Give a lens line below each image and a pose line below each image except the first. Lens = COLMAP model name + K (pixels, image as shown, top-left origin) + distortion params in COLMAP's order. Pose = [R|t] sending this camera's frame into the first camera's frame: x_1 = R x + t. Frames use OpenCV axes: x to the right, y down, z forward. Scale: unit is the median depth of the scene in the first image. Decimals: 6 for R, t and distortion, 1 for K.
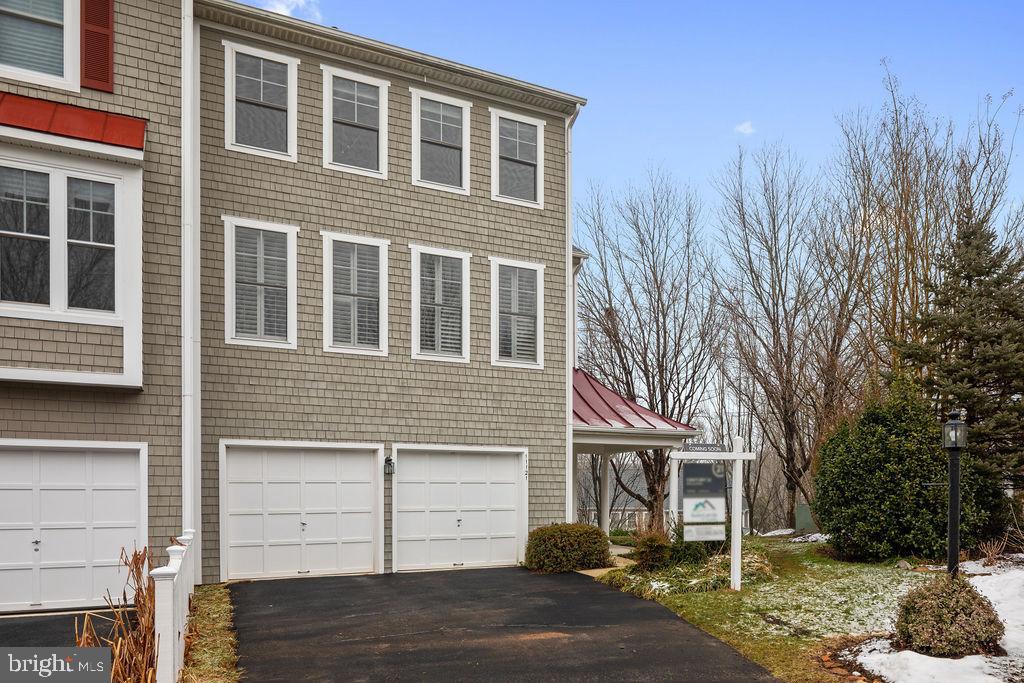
lens RADIAL K [[707.9, 0, 512.0], [0, 707.9, 341.5], [0, 0, 1]] dist [-0.001377, 0.004260]
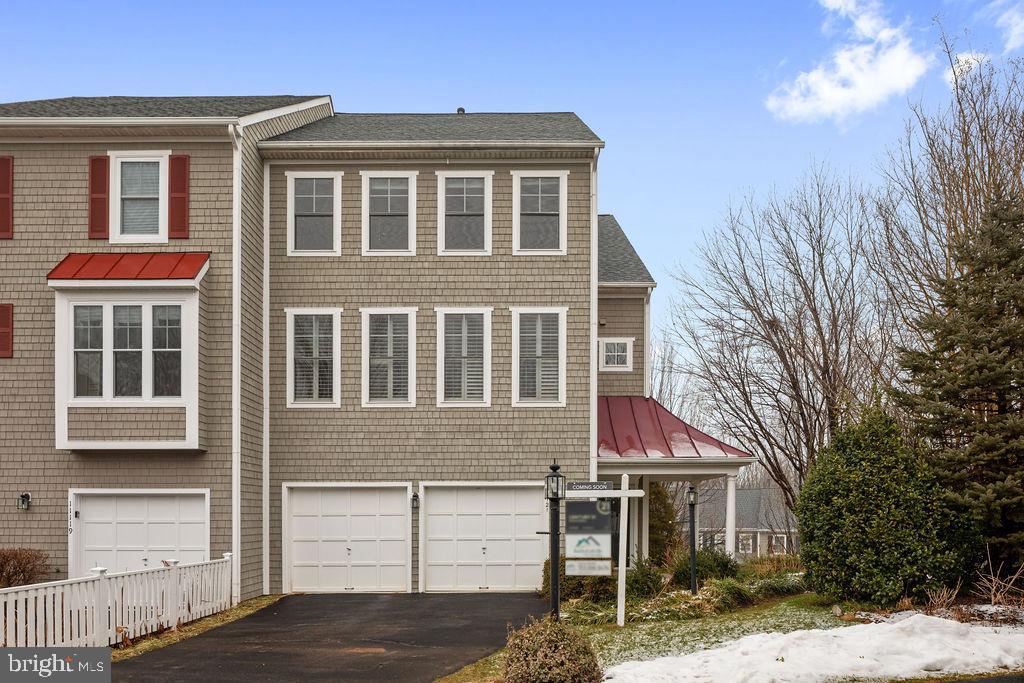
lens RADIAL K [[707.9, 0, 512.0], [0, 707.9, 341.5], [0, 0, 1]] dist [-0.001377, 0.004260]
pose [[0.900666, -0.102741, -0.422191, 0.497217], [0.092902, 0.994708, -0.043876, -0.021628], [0.424464, 0.000295, 0.905445, 0.001186]]
